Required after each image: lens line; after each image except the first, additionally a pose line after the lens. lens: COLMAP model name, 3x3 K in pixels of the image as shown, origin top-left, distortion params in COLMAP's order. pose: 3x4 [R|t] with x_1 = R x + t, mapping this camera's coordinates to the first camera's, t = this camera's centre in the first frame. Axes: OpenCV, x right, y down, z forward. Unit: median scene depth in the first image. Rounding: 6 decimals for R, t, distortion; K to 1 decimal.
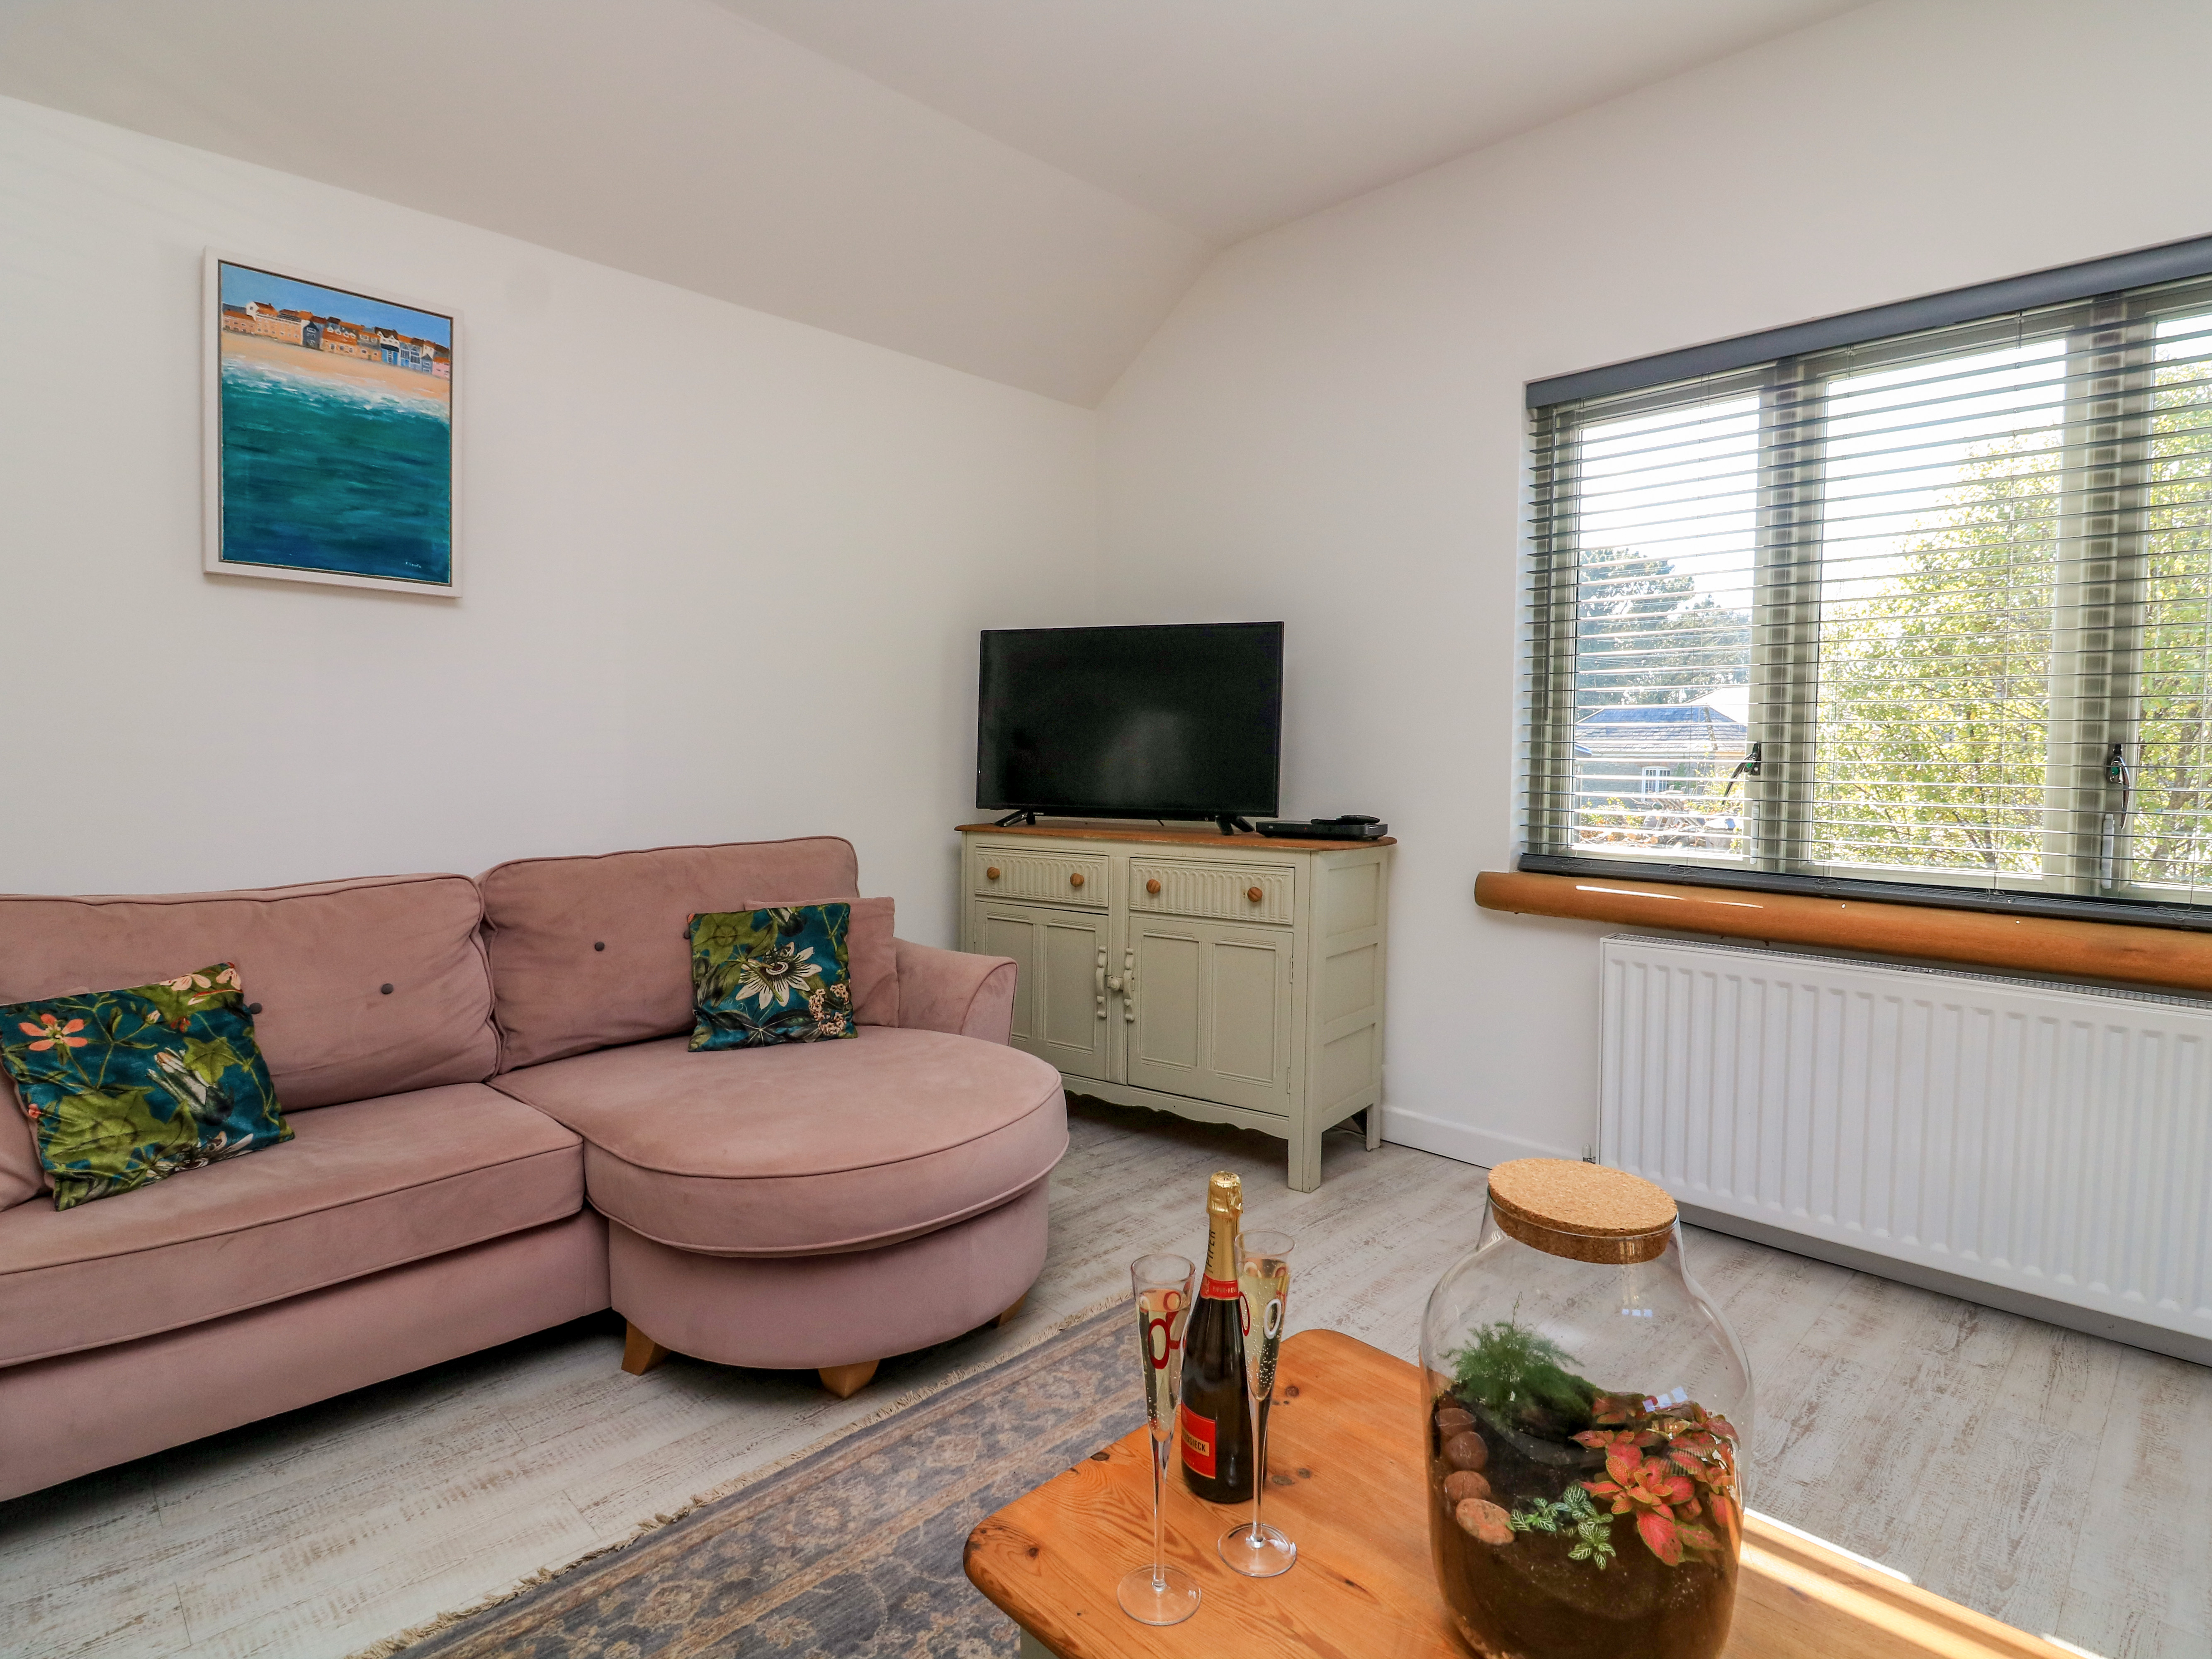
lens RADIAL K [[1125.5, 0, 1104.5], [0, 1125.5, 803.4], [0, 0, 1]] dist [-0.006882, -0.001707]
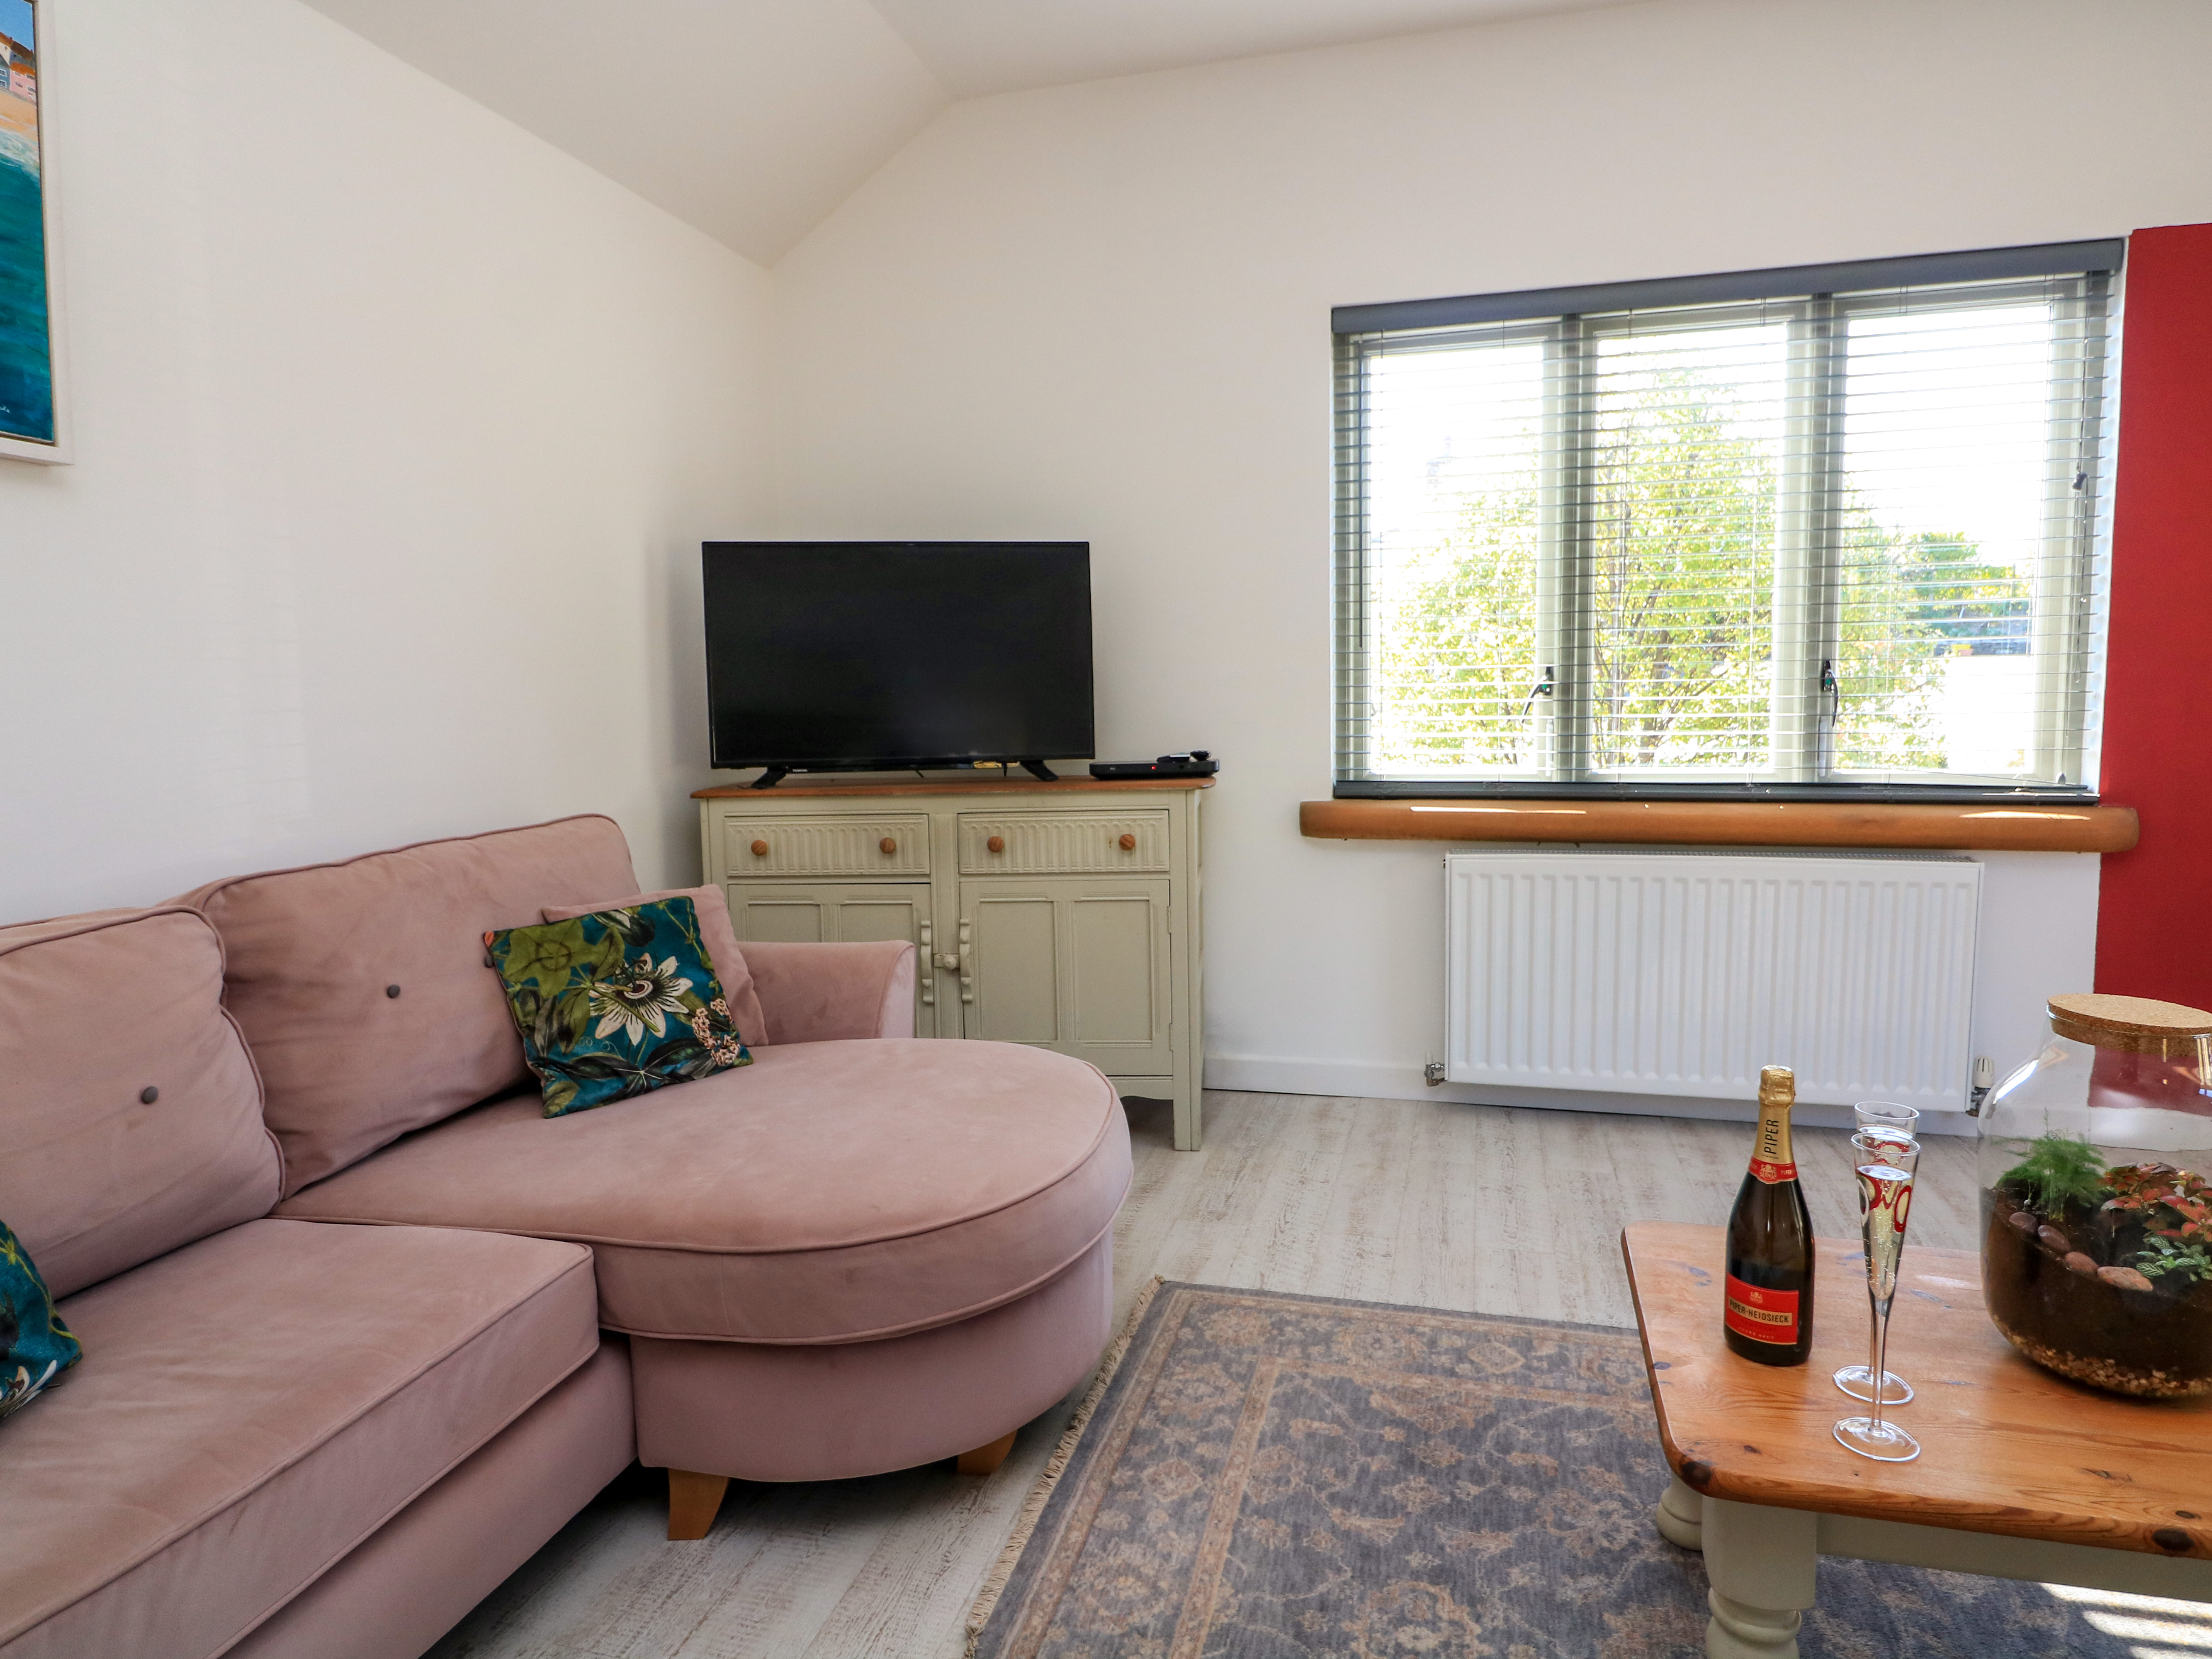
lens RADIAL K [[1288.7, 0, 1119.8], [0, 1288.7, 801.8], [0, 0, 1]] dist [0.003957, -0.009901]
pose [[0.873748, -0.067909, 0.481615, -0.419497], [0.049358, 0.997473, 0.051100, -0.006251], [-0.483869, -0.020877, 0.874892, 0.096950]]
